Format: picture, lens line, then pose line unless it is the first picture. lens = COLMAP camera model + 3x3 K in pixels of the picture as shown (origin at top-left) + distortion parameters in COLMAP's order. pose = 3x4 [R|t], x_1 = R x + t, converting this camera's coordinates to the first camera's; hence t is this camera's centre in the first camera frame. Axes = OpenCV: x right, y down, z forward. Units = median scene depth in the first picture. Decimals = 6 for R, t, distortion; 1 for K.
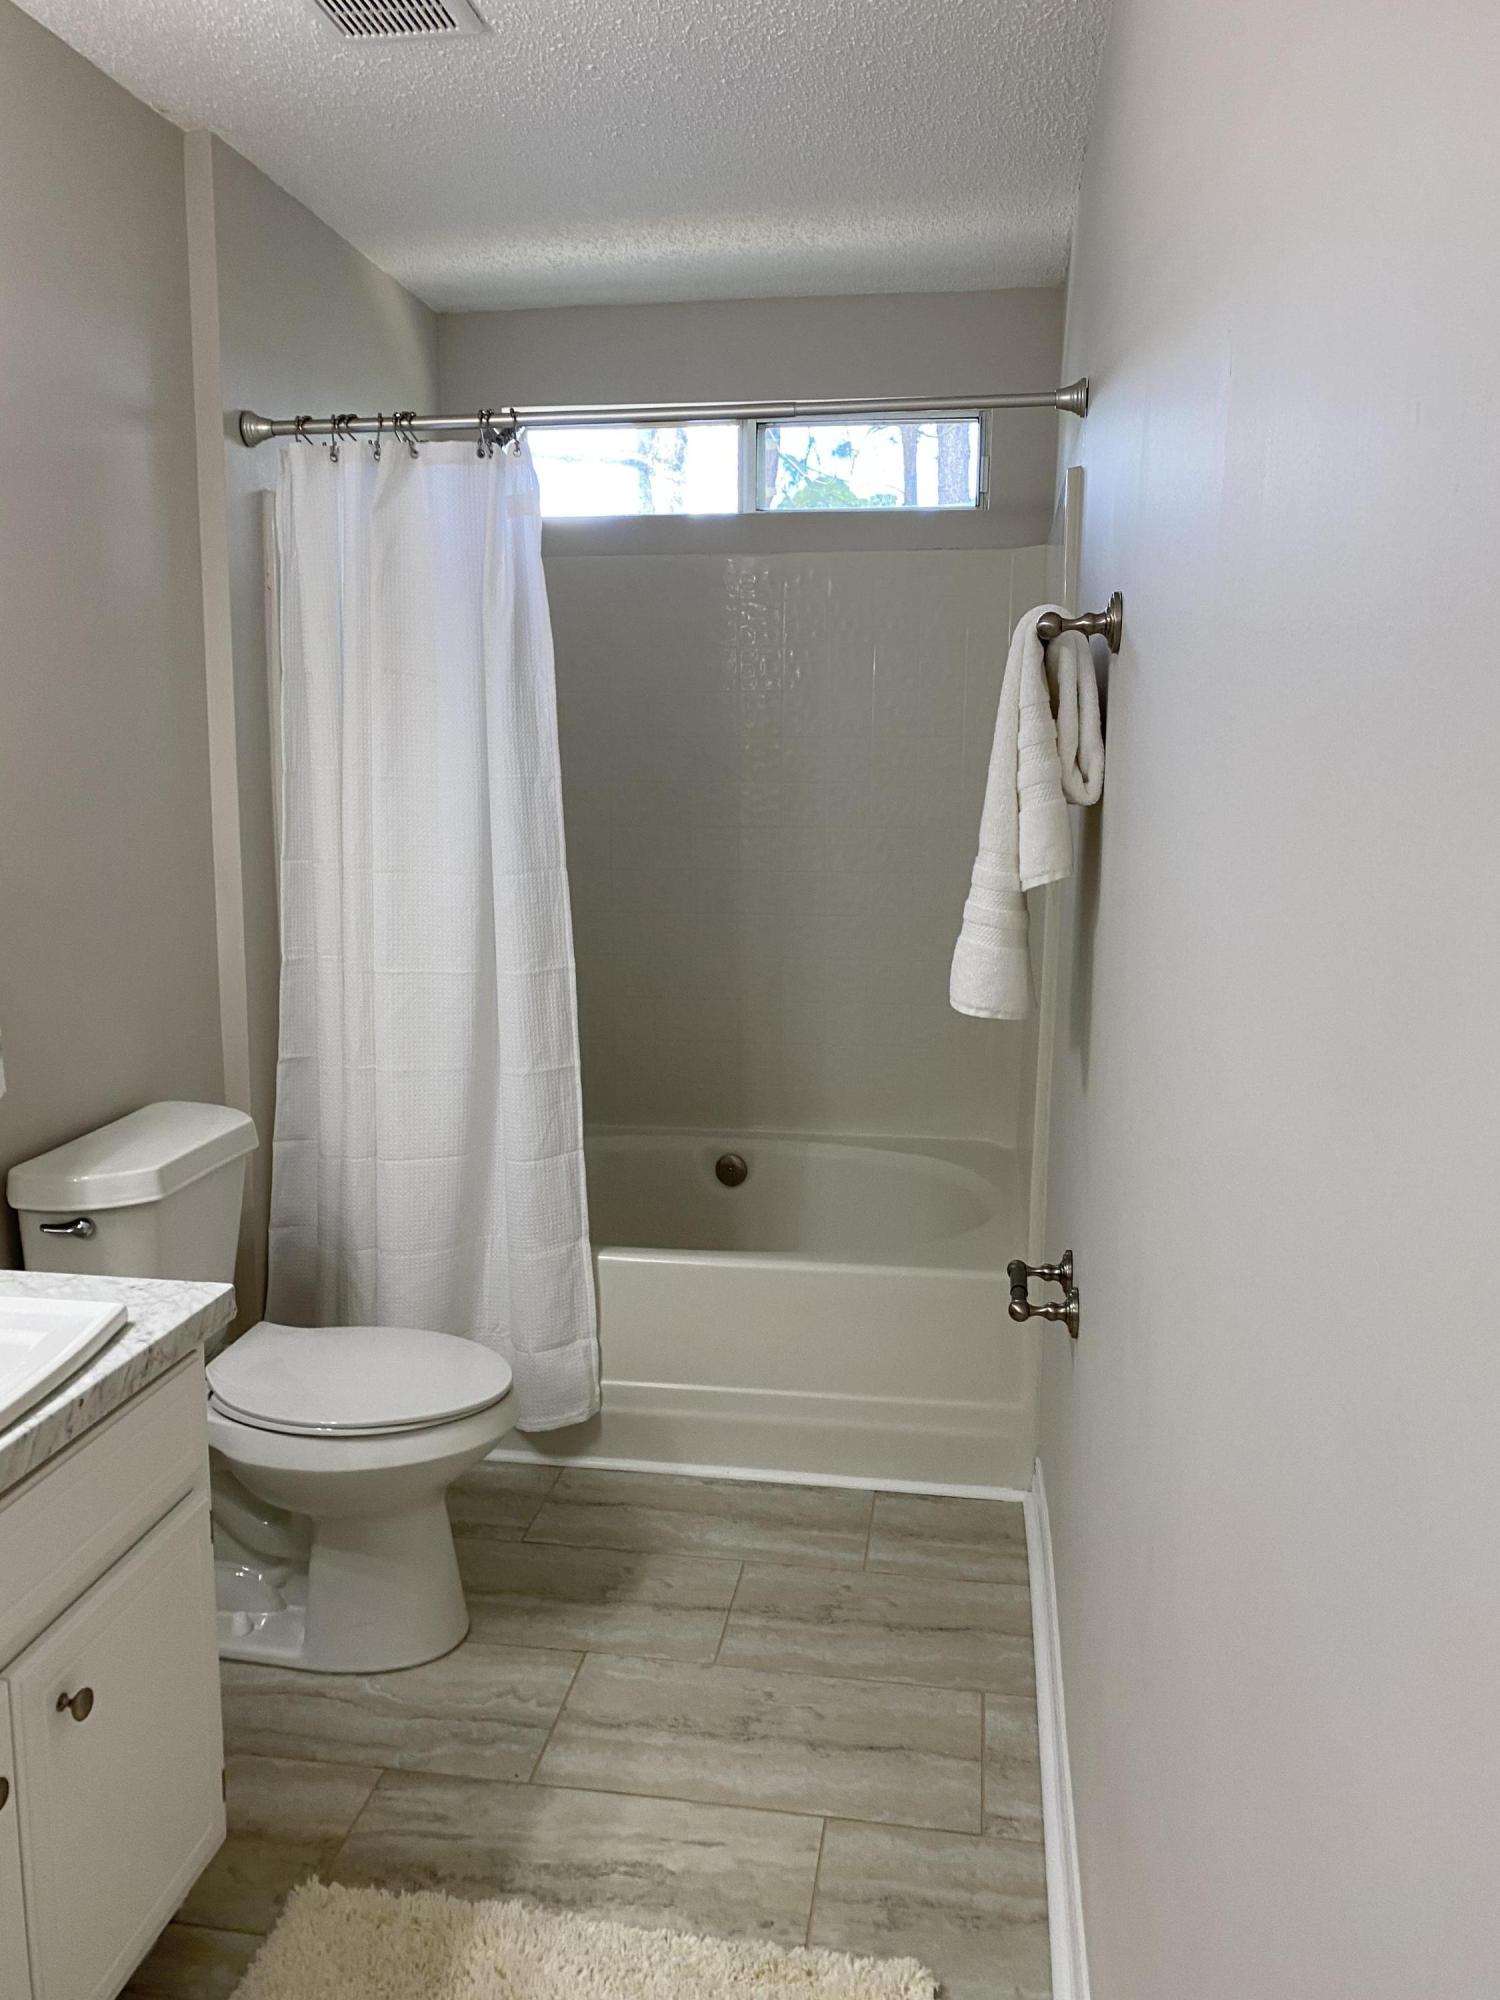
lens RADIAL K [[1519.1, 0, 696.6], [0, 1519.1, 966.7], [0, 0, 1]] dist [0.036663, -0.052506]
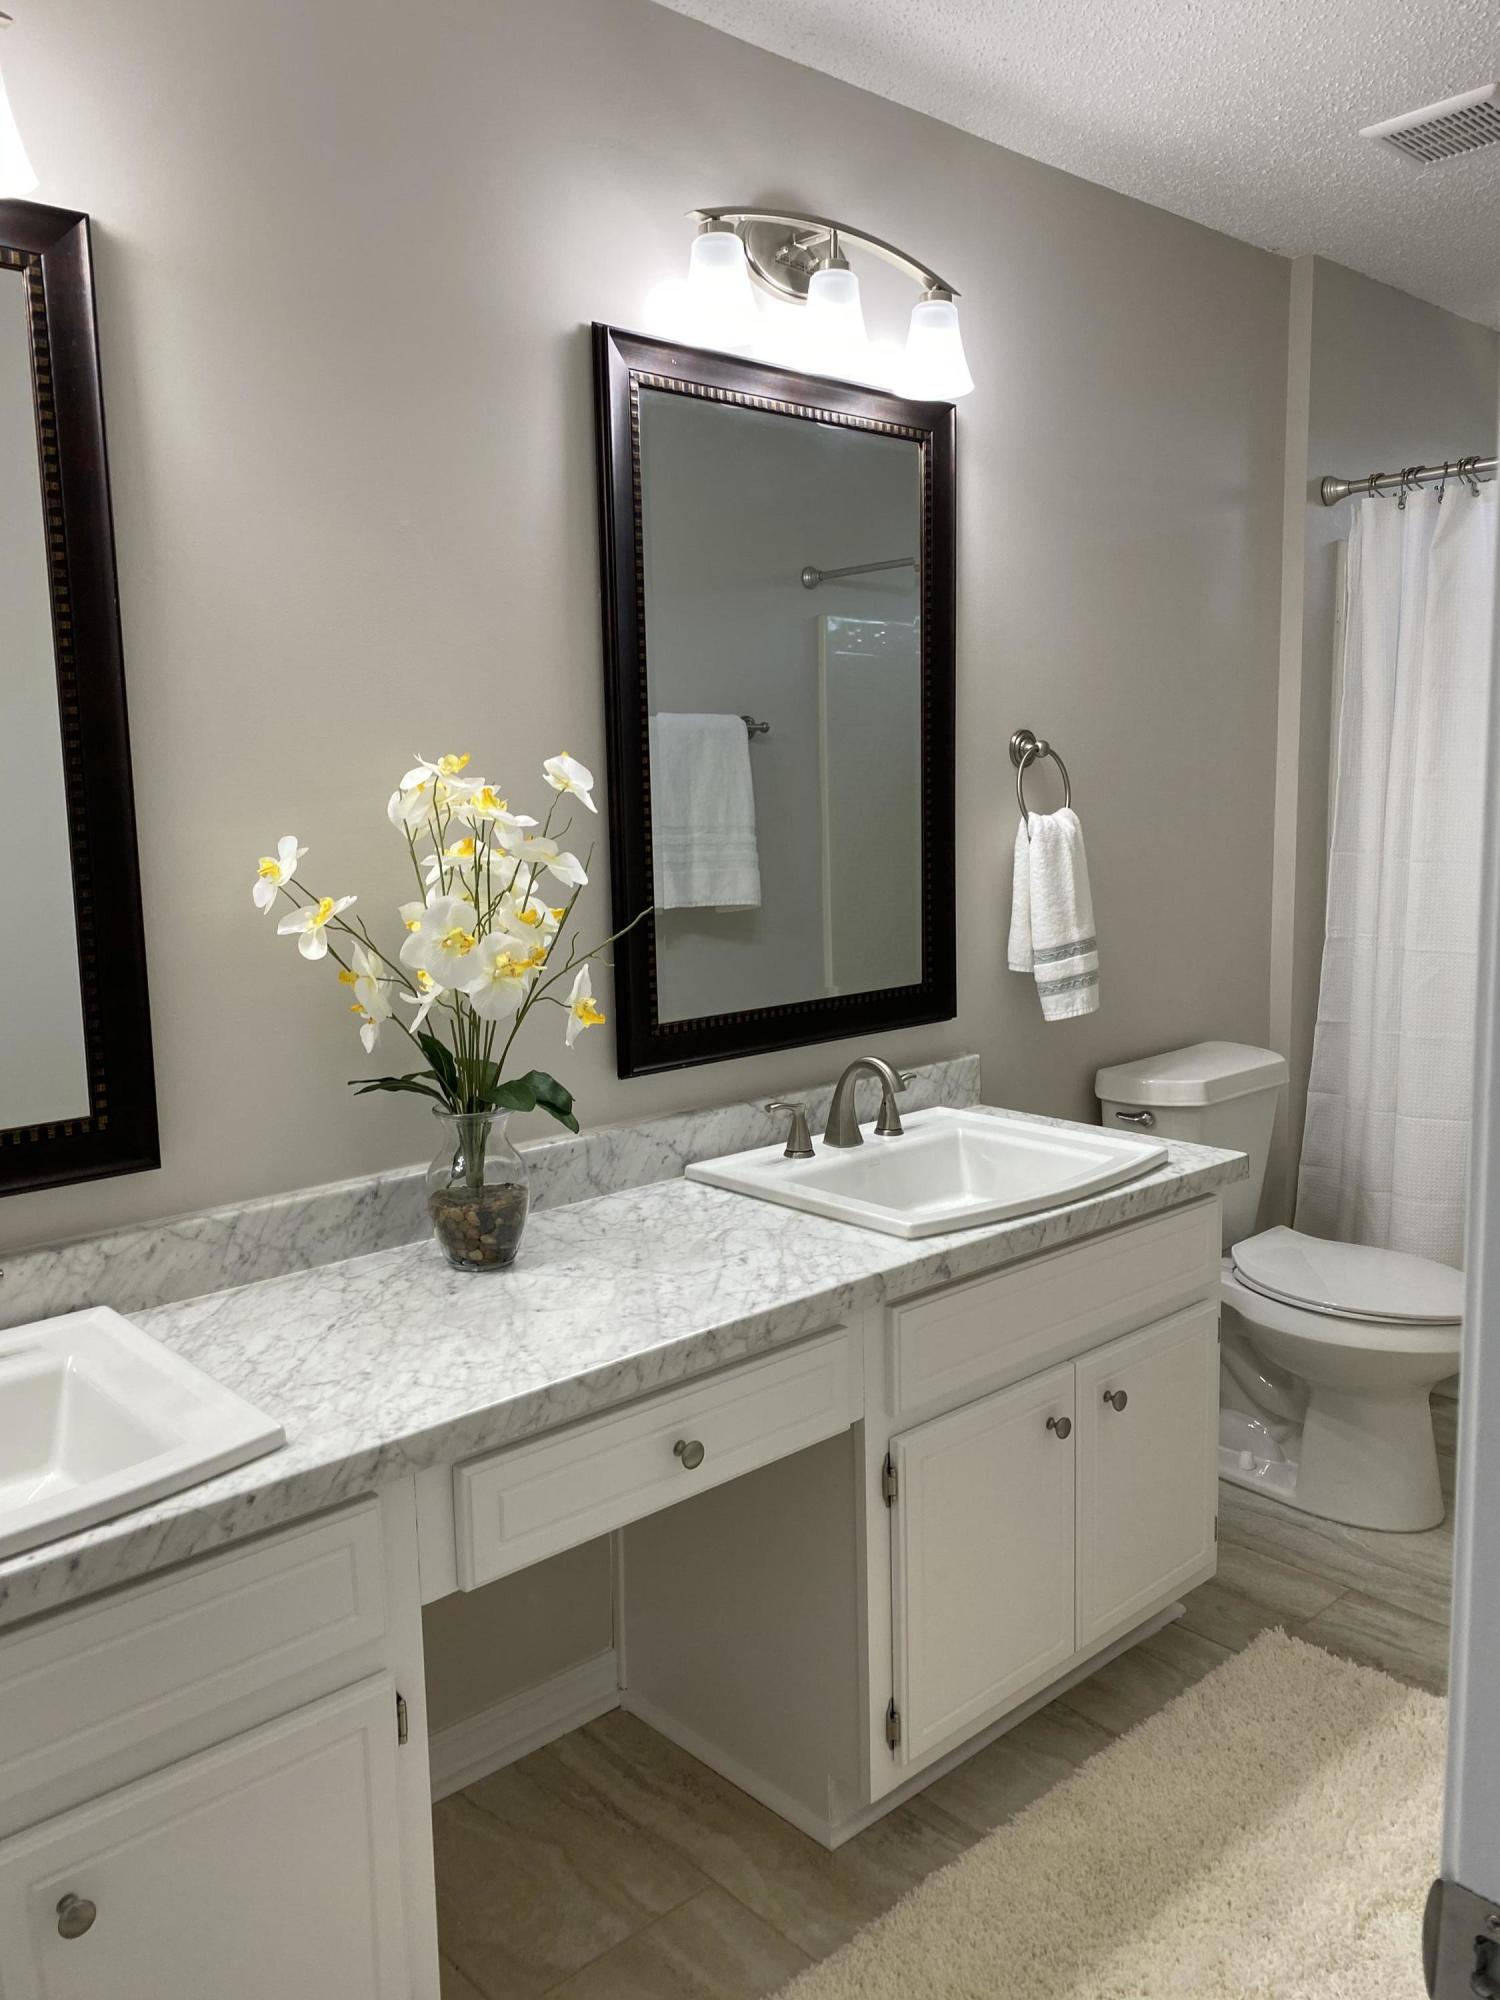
lens RADIAL K [[1519.1, 0, 747.4], [0, 1519.1, 997.9], [0, 0, 1]] dist [0.036663, -0.052506]
pose [[0.788956, 0.068055, -0.610670, 0.111265], [-0.064353, 0.997534, 0.028028, 0.042955], [0.611071, 0.017186, 0.791389, -0.232525]]
